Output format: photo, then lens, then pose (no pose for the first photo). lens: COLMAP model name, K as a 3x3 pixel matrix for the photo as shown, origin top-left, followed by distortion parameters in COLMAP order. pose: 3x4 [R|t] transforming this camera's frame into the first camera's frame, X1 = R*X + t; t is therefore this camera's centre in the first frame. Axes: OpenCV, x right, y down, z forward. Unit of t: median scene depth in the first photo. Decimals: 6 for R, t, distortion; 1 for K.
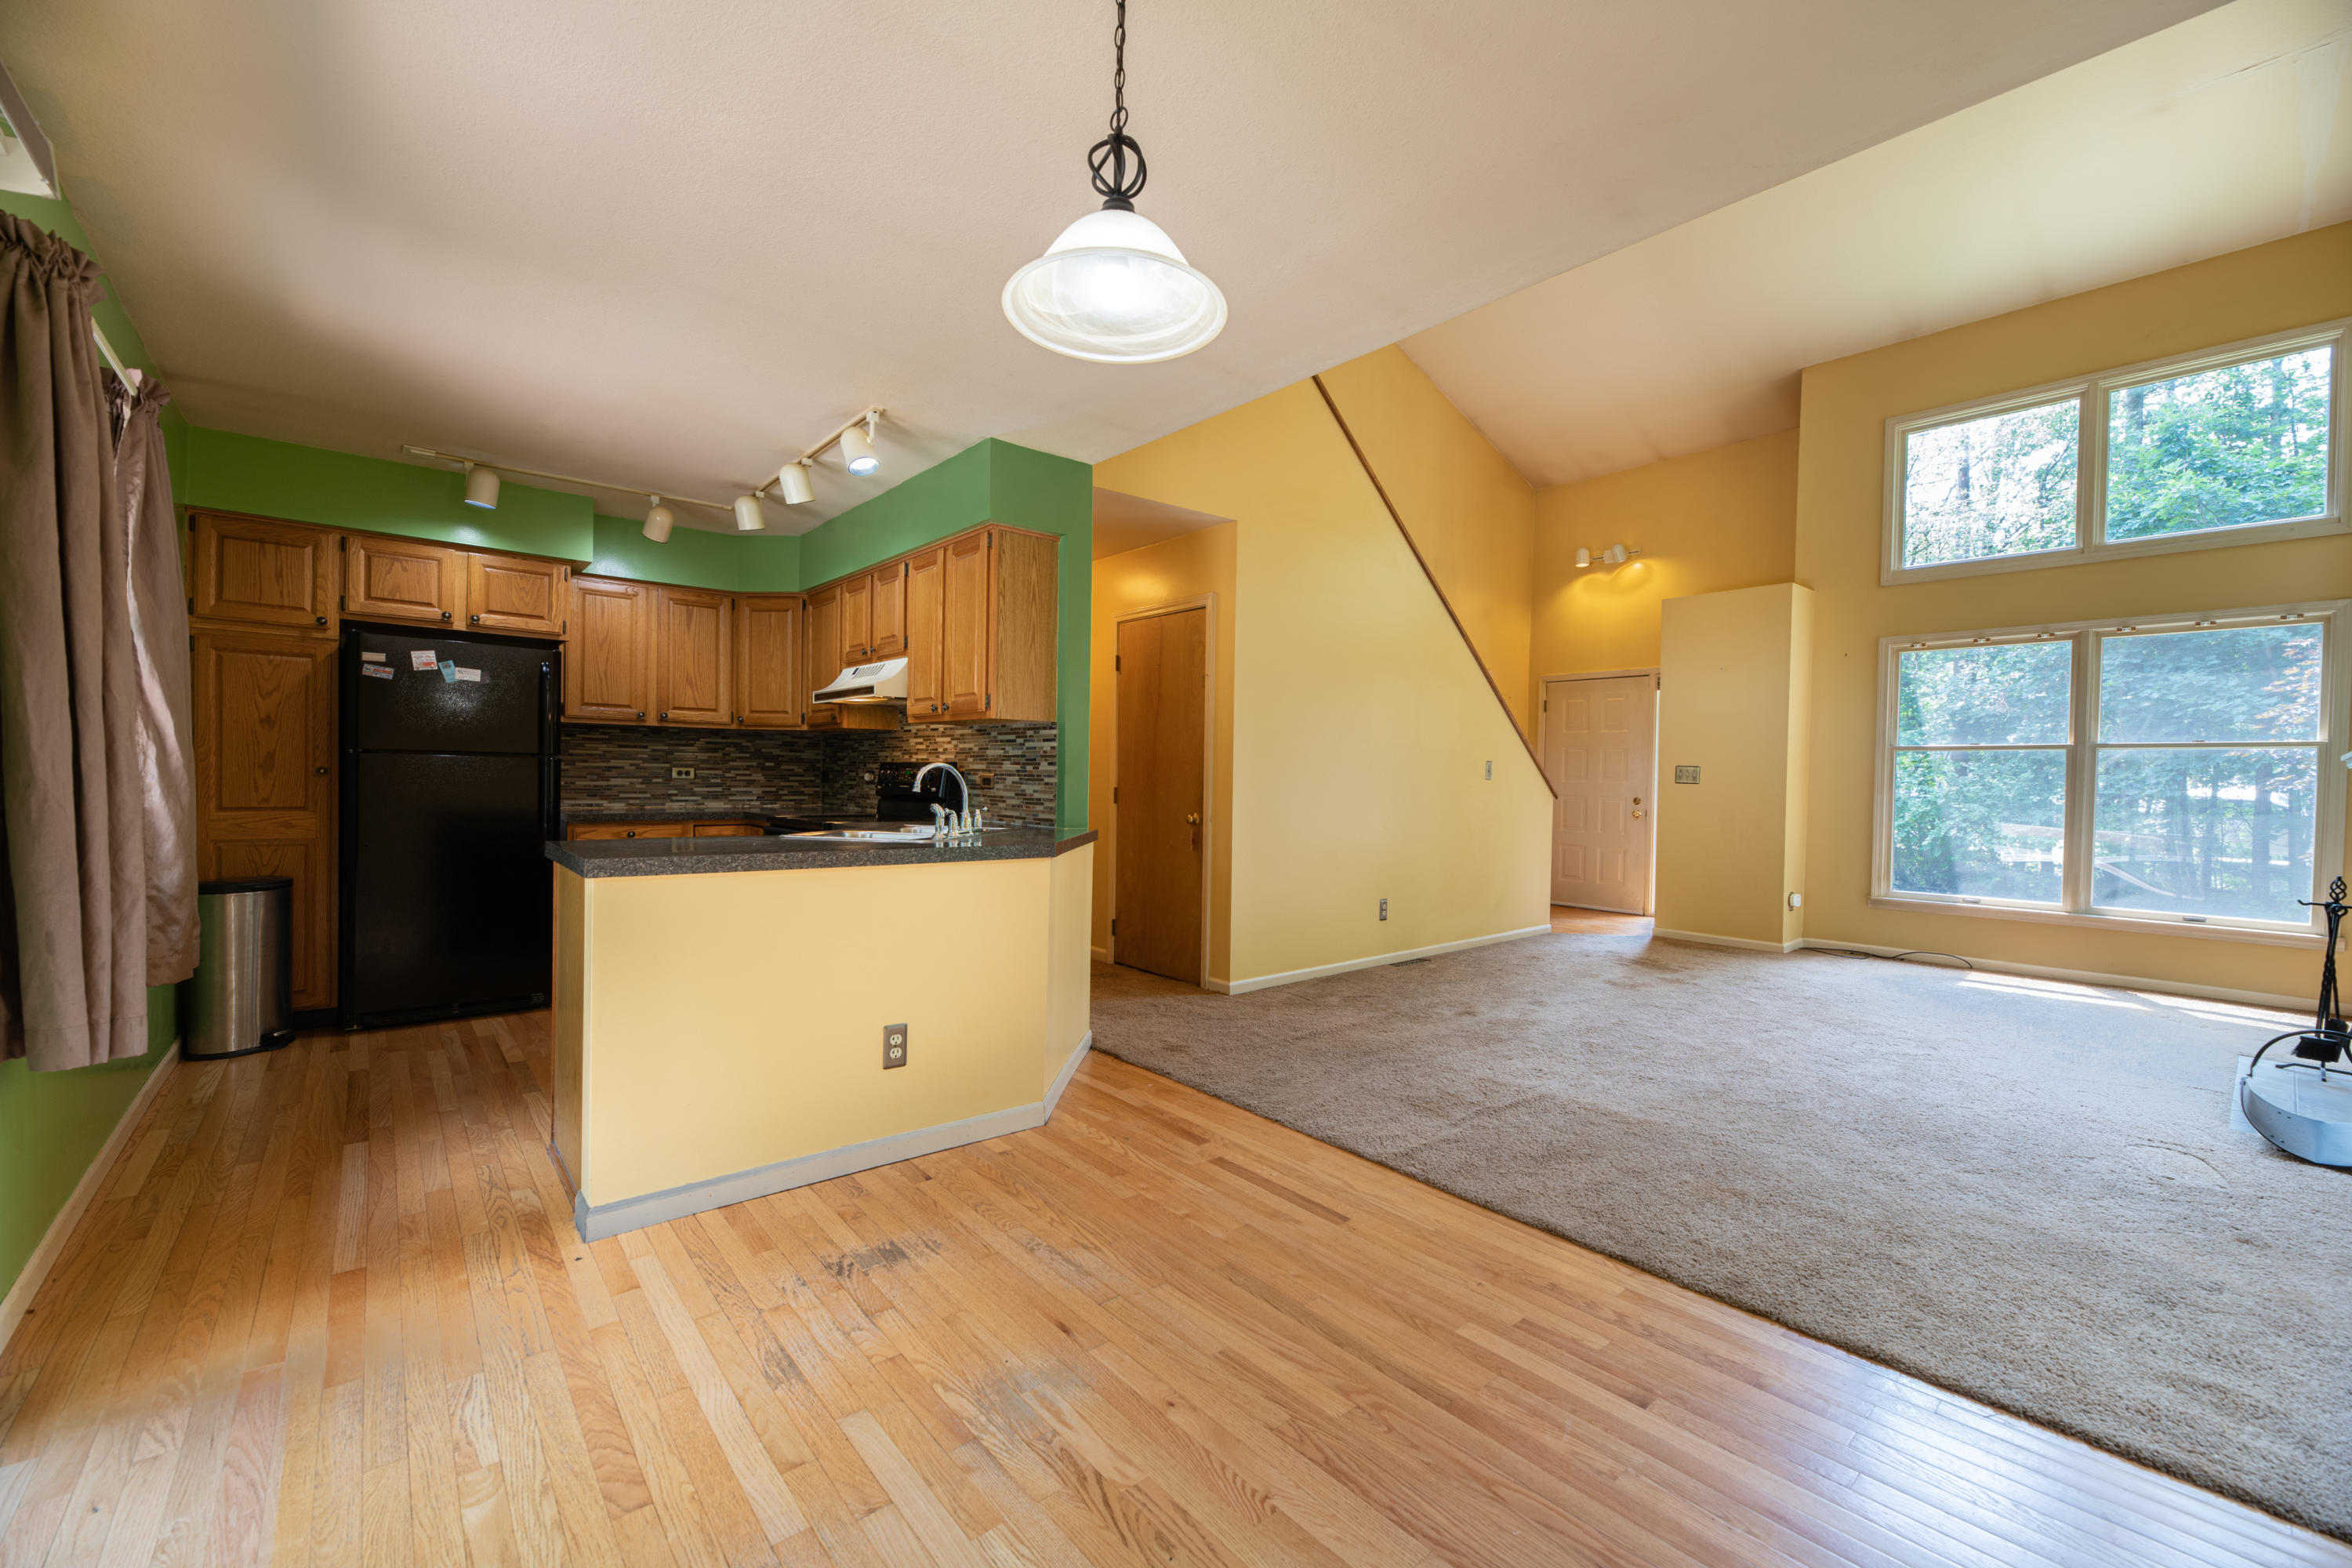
lens RADIAL K [[937.7, 0, 1172.8], [0, 937.7, 791.1], [0, 0, 1]] dist [-0.002170, -0.000250]
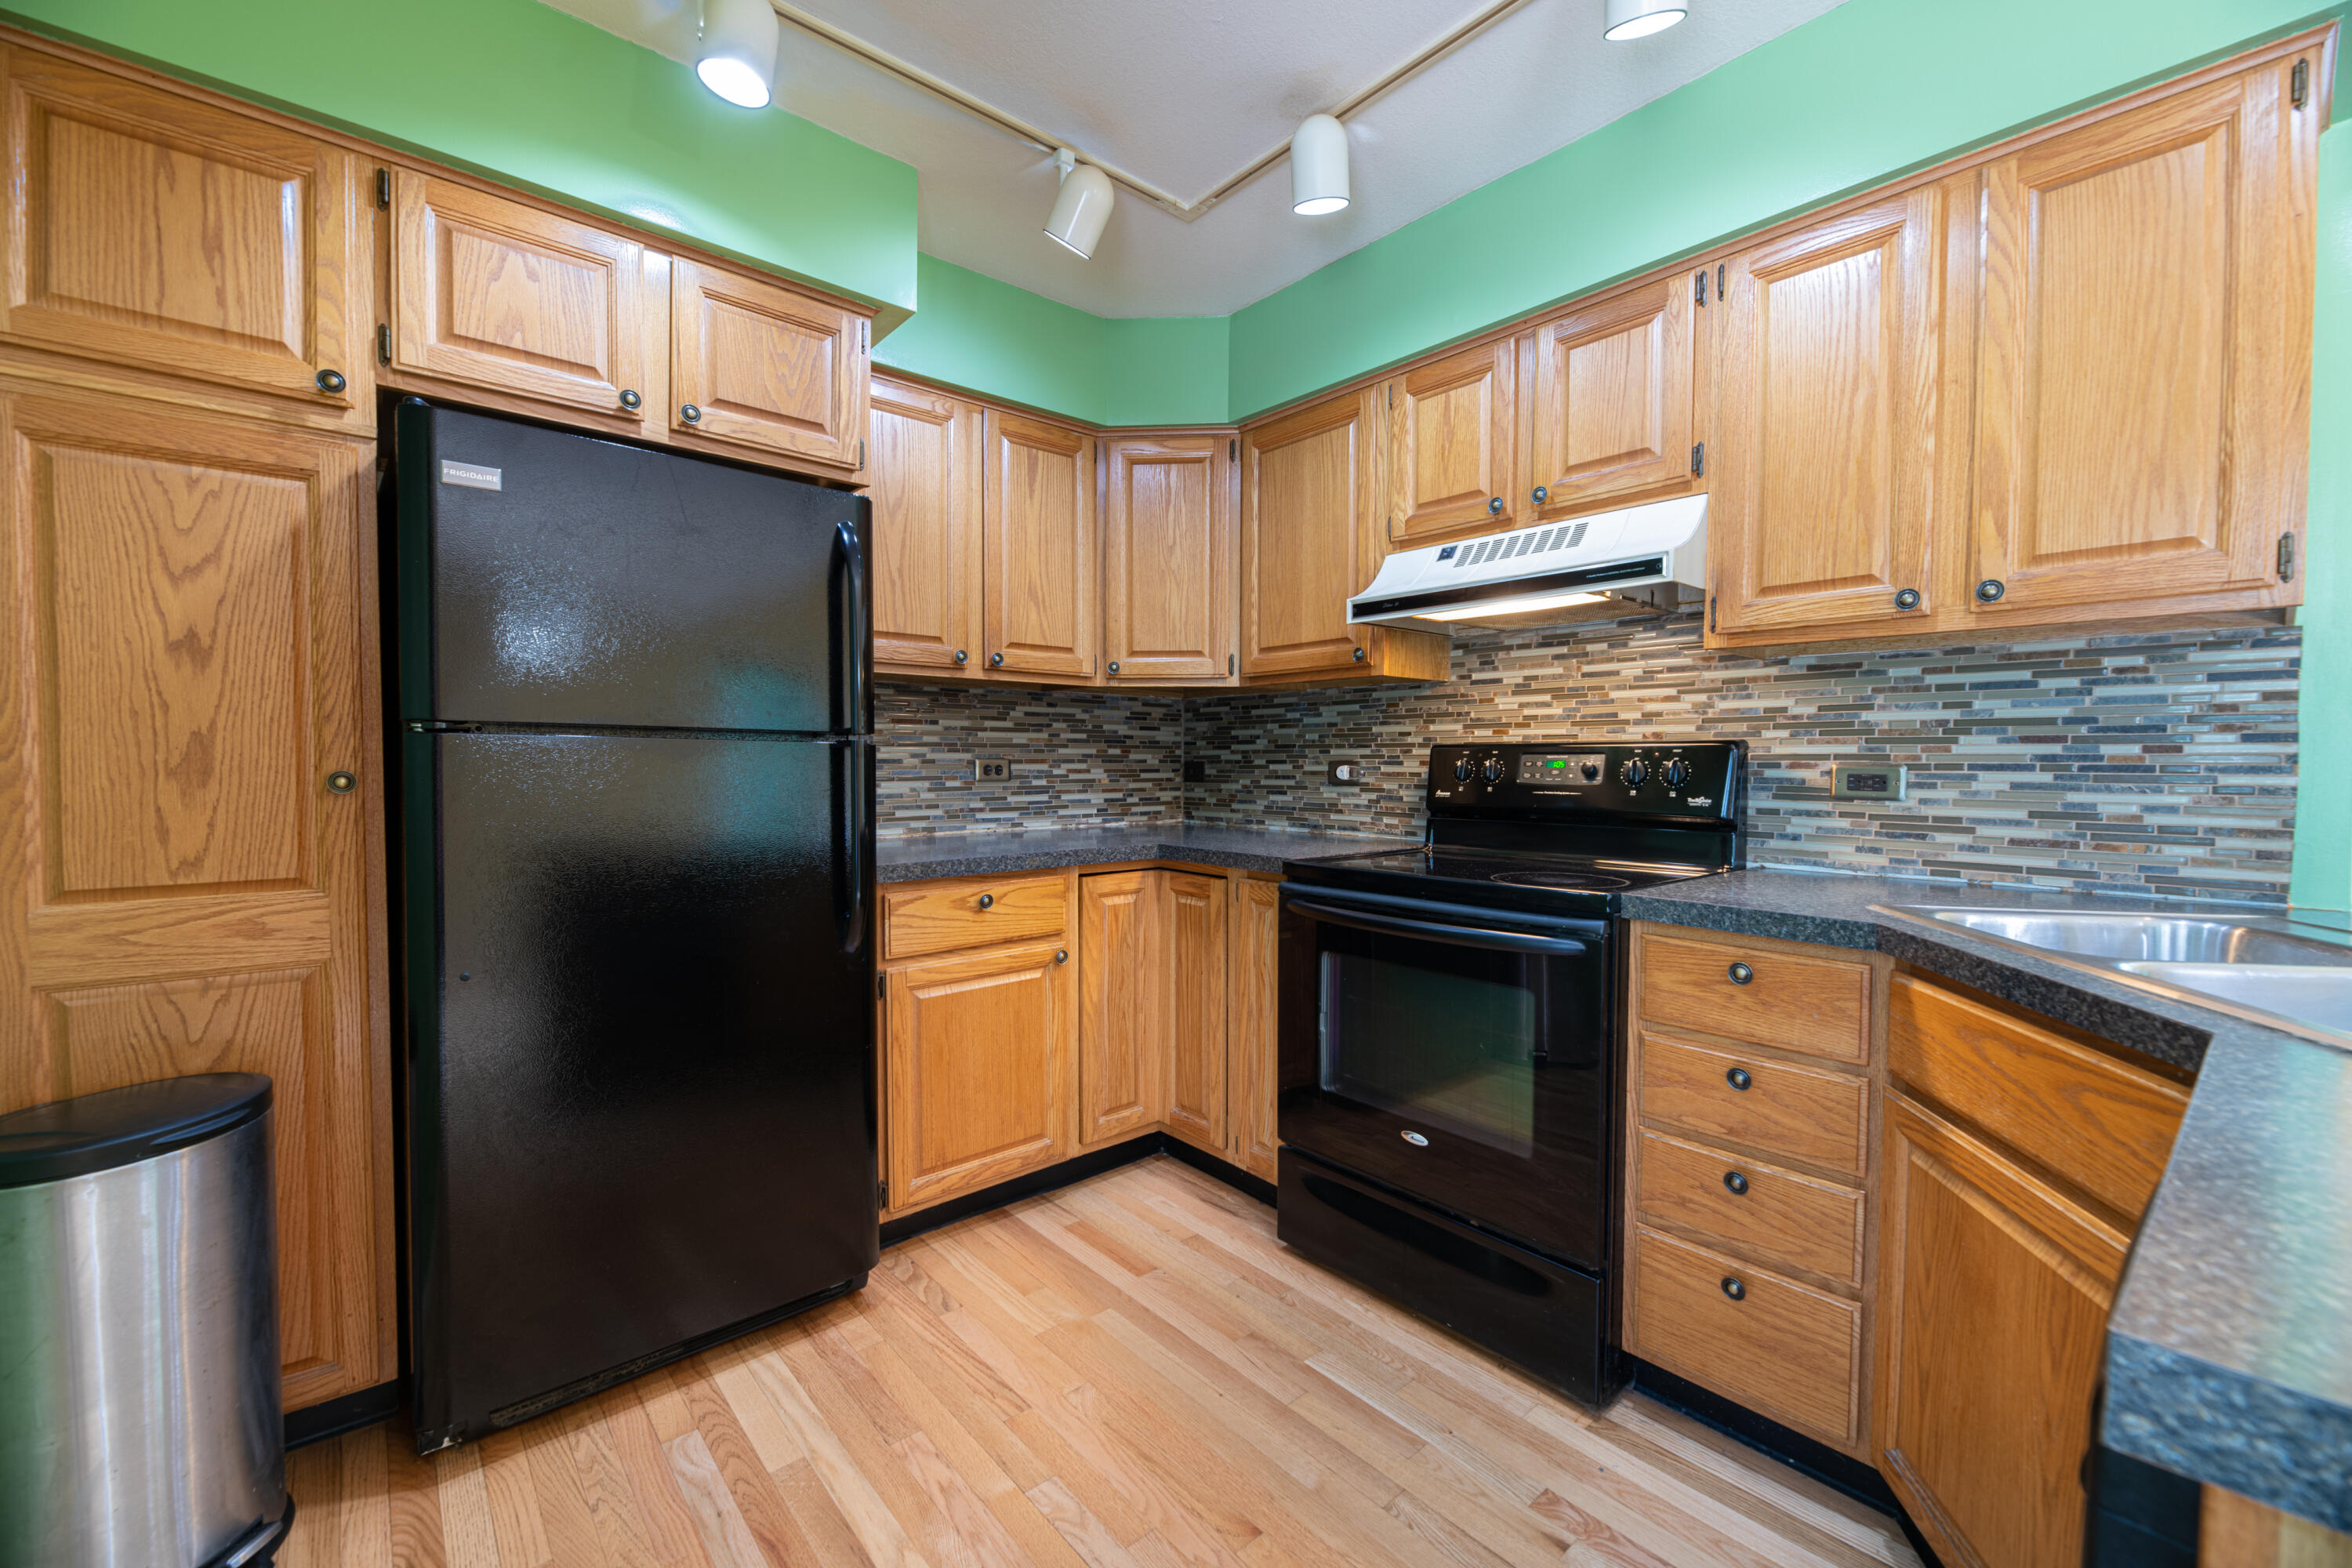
lens RADIAL K [[944.1, 0, 1178.6], [0, 944.1, 790.8], [0, 0, 1]] dist [-0.001923, -0.002582]
pose [[0.999910, -0.013366, 0.001327, -0.539862], [0.013343, 0.999789, 0.015590, -0.018320], [-0.001535, -0.015571, 0.999878, 0.584945]]
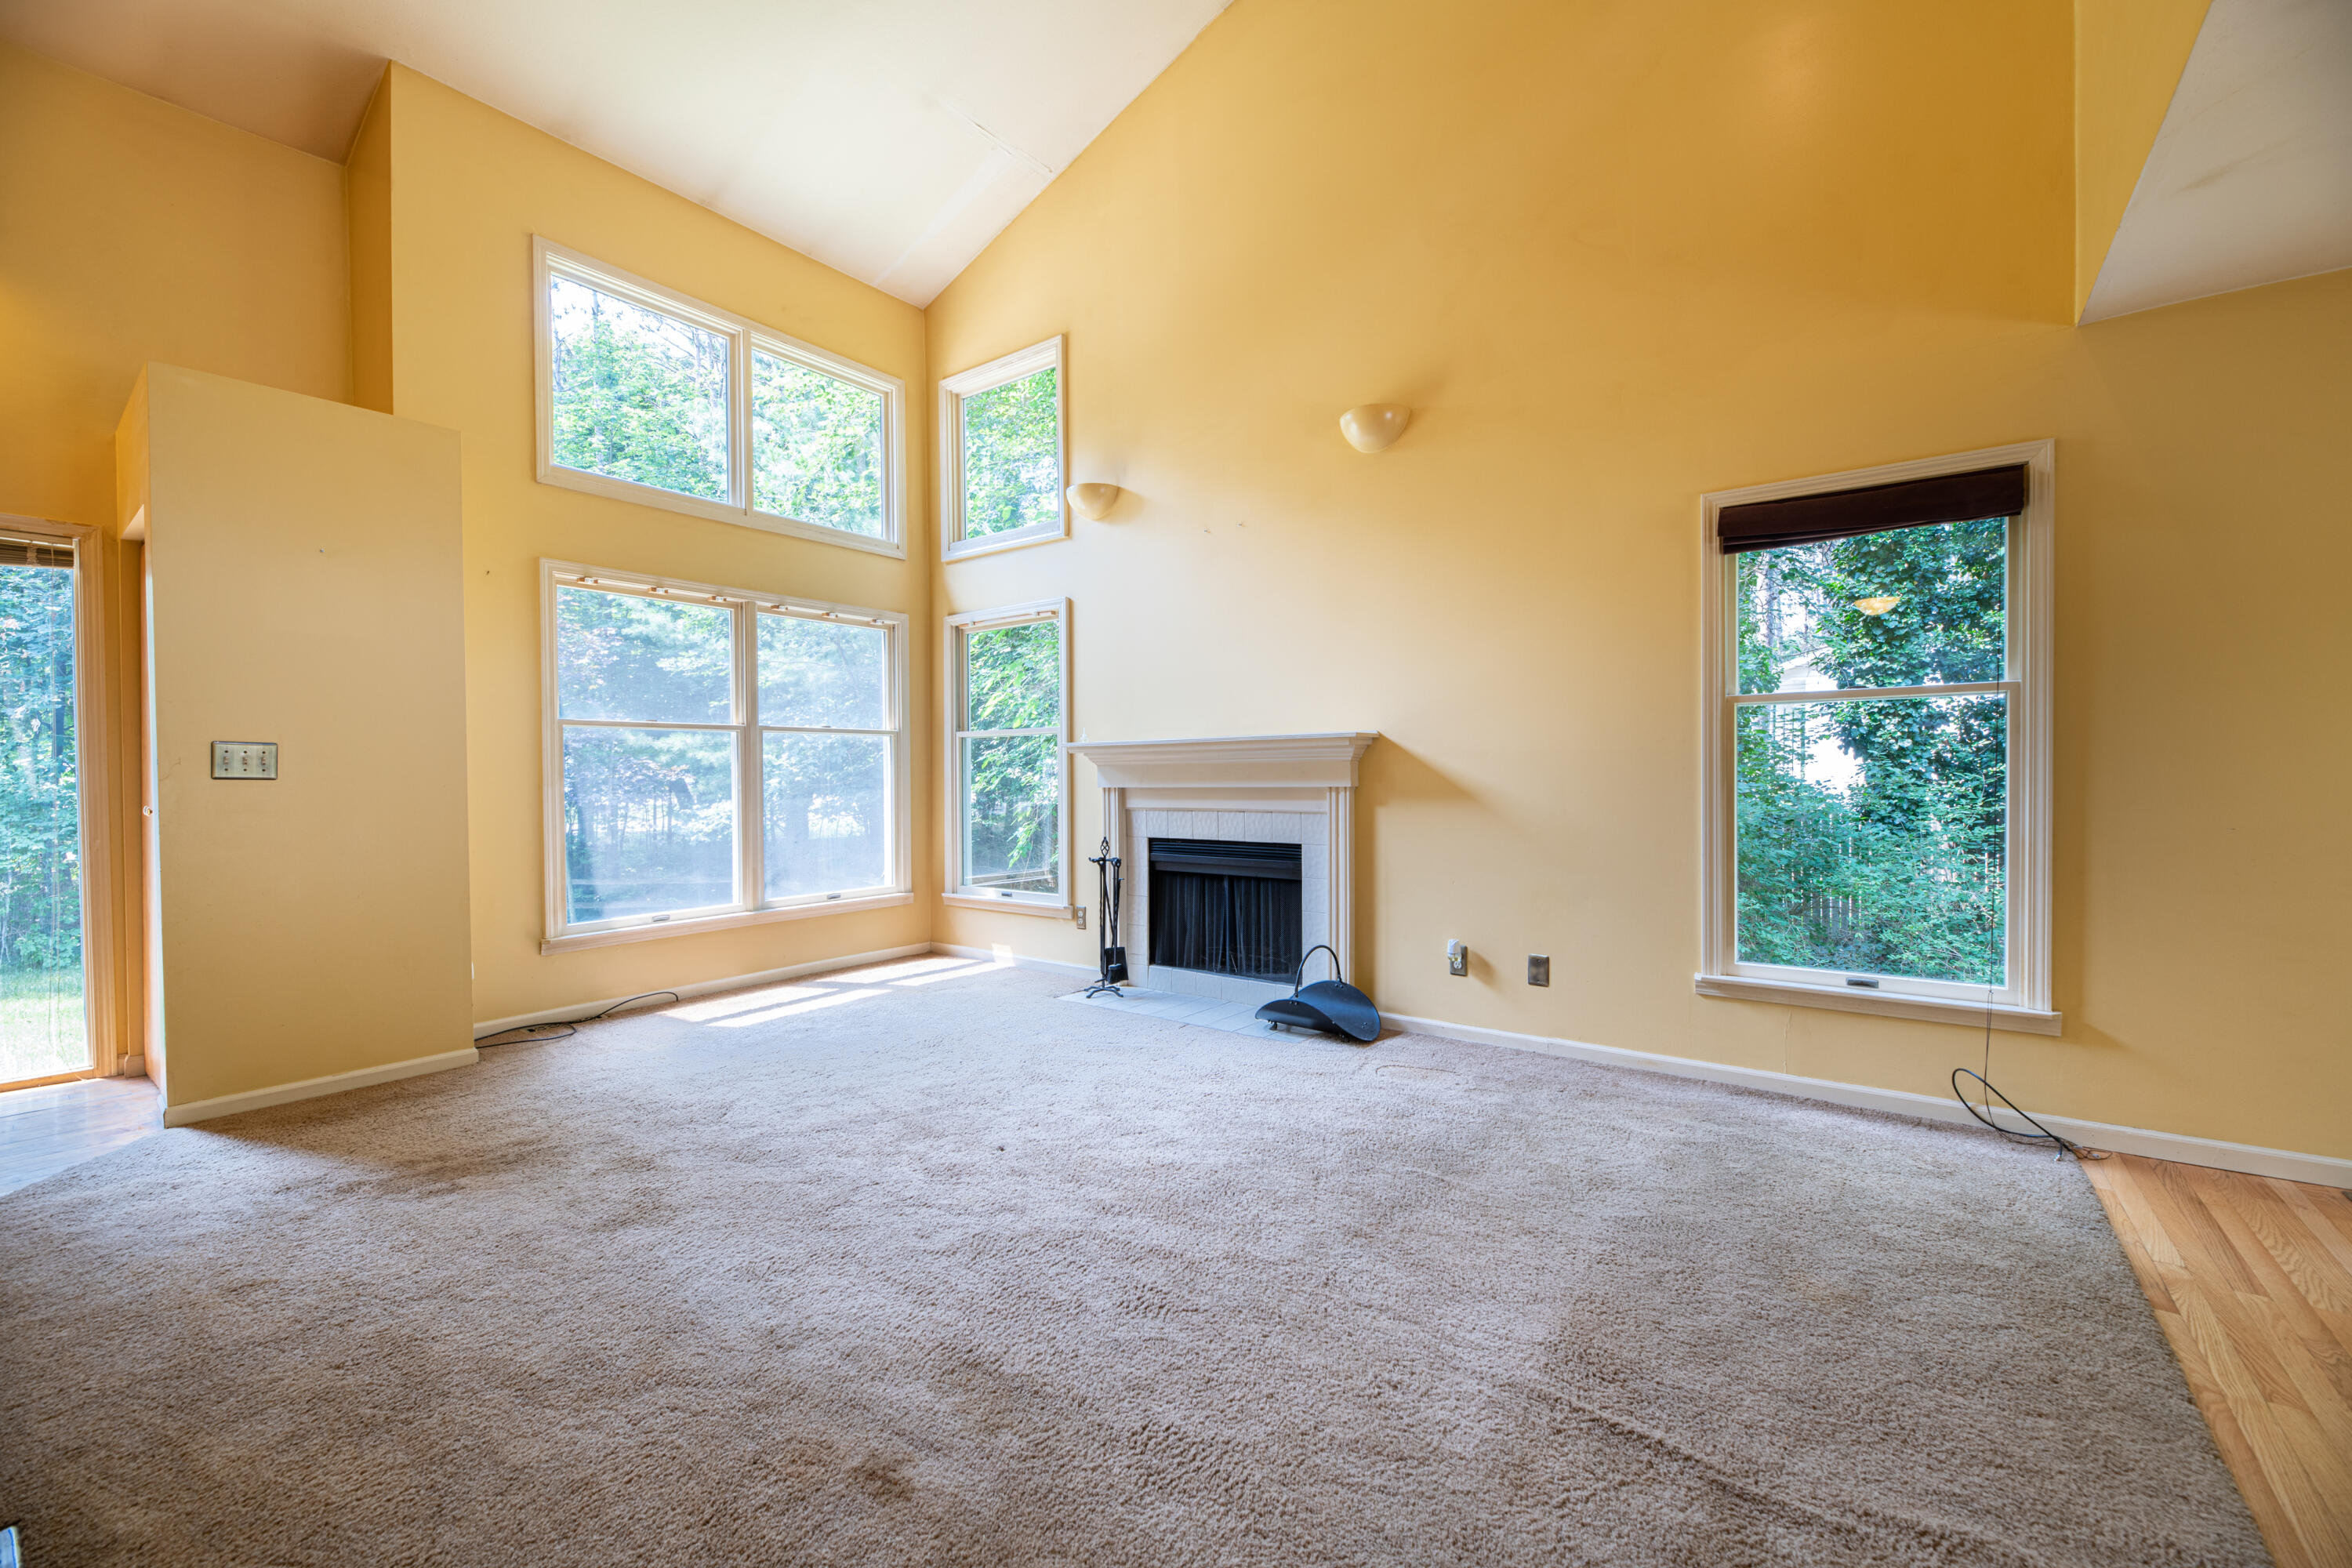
lens RADIAL K [[944.1, 0, 1178.6], [0, 944.1, 790.8], [0, 0, 1]] dist [-0.001923, -0.002582]
pose [[-0.220433, -0.032171, 0.974871, -0.027058], [0.022101, 0.999035, 0.037966, -0.016565], [-0.975152, 0.029914, -0.219509, 1.047526]]
